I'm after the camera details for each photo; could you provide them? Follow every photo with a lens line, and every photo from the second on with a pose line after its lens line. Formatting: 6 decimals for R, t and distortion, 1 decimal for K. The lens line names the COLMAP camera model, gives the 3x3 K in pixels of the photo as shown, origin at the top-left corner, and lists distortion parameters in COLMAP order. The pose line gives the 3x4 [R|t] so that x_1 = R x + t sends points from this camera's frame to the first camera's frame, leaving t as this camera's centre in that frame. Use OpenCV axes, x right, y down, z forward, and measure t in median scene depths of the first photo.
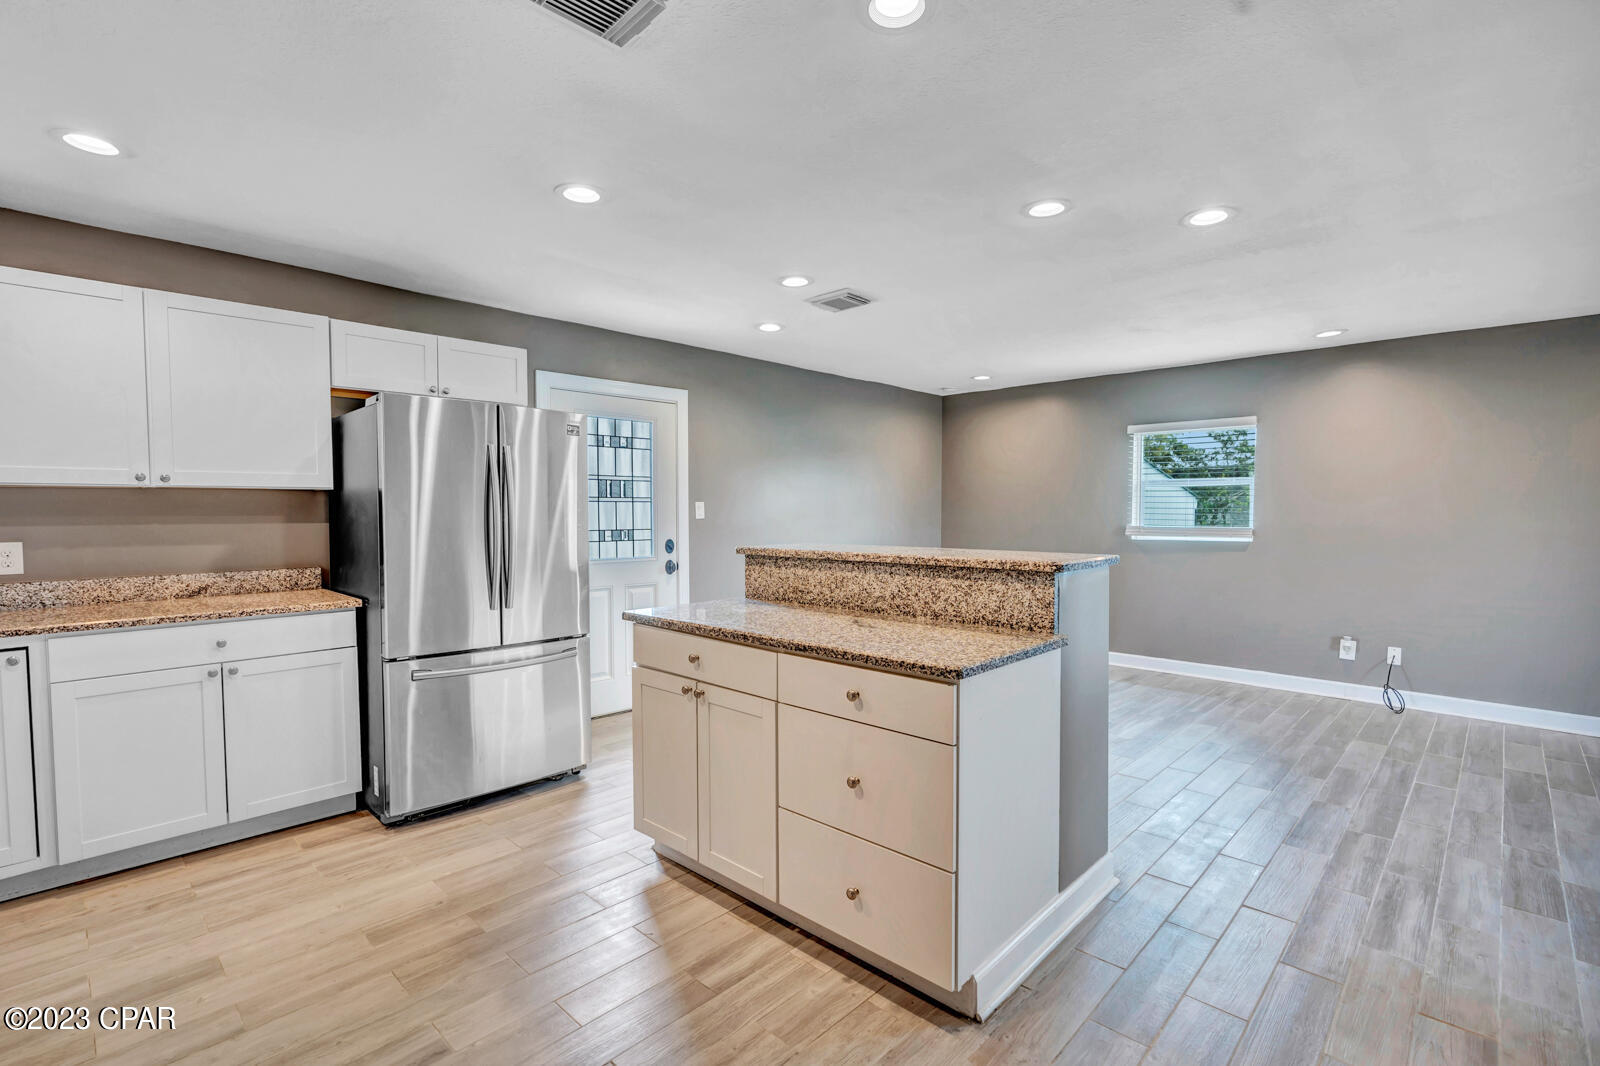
lens RADIAL K [[783.8, 0, 835.9], [0, 783.8, 543.4], [0, 0, 1]] dist [0.000293, 0.000276]
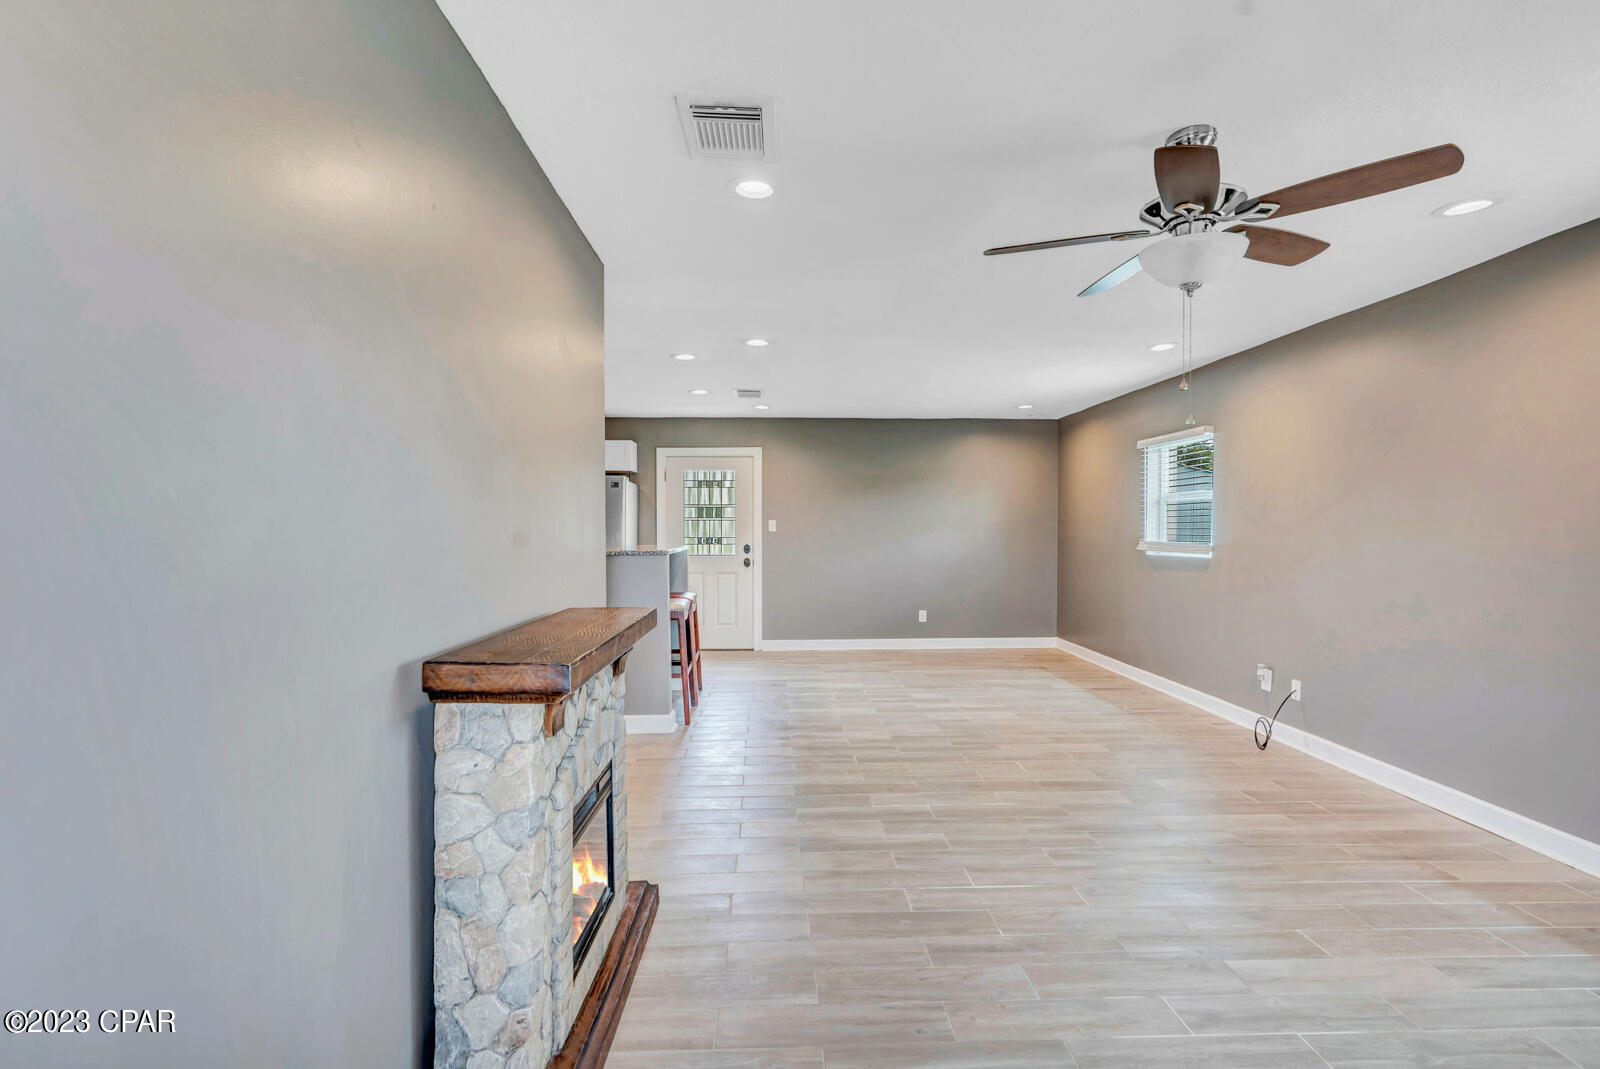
lens RADIAL K [[909.1, 0, 851.0], [0, 909.1, 530.5], [0, 0, 1]] dist [0.001815, 0.000722]
pose [[0.679416, 0.001598, -0.733751, 1.267490], [-0.032194, 0.999100, -0.027634, 0.010692], [0.733047, 0.042398, 0.678856, -0.070990]]
